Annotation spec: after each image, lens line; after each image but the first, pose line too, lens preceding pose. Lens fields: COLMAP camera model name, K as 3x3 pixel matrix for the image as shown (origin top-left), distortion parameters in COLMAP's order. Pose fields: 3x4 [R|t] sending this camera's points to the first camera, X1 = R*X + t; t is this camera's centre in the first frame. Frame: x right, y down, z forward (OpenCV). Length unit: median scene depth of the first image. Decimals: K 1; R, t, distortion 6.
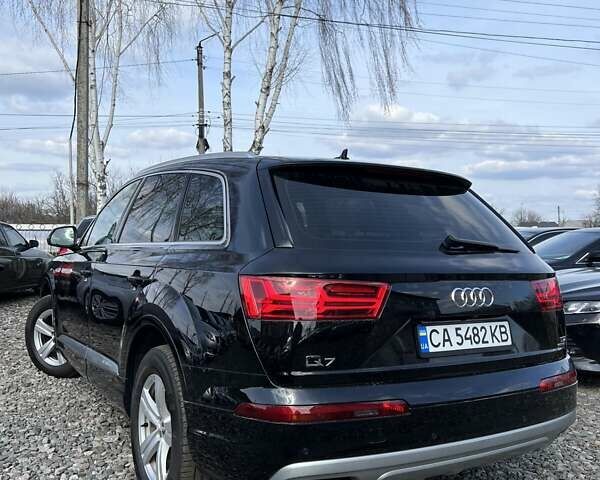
lens RADIAL K [[597.7, 0, 300.0], [0, 597.7, 240.0], [0, 0, 1]] dist [0.134429, -0.267956]
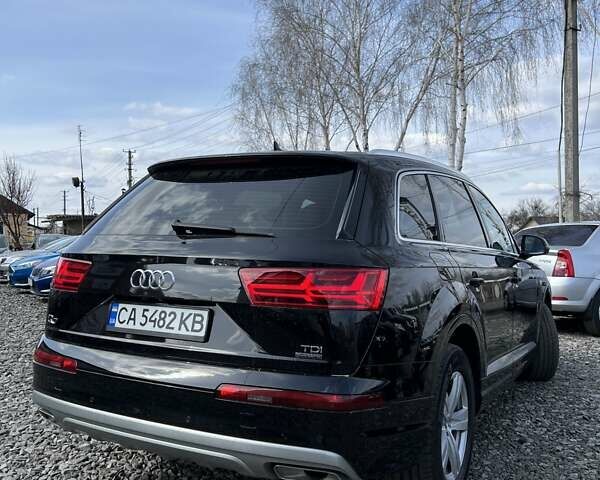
lens RADIAL K [[597.7, 0, 300.0], [0, 597.7, 240.0], [0, 0, 1]] dist [0.134429, -0.267956]
pose [[0.487882, -0.024879, -0.872555, 1.216582], [-0.005972, 0.999475, -0.031837, 0.056985], [0.872889, 0.020743, 0.487478, 0.693057]]
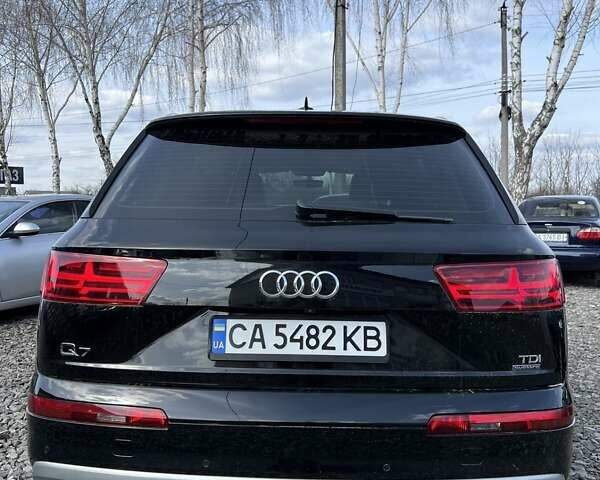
lens RADIAL K [[597.7, 0, 300.0], [0, 597.7, 240.0], [0, 0, 1]] dist [0.134429, -0.267956]
pose [[0.842512, 0.008768, -0.538606, 0.640355], [0.010091, 0.999435, 0.032055, 0.018505], [0.538583, -0.032441, 0.841948, 0.382396]]
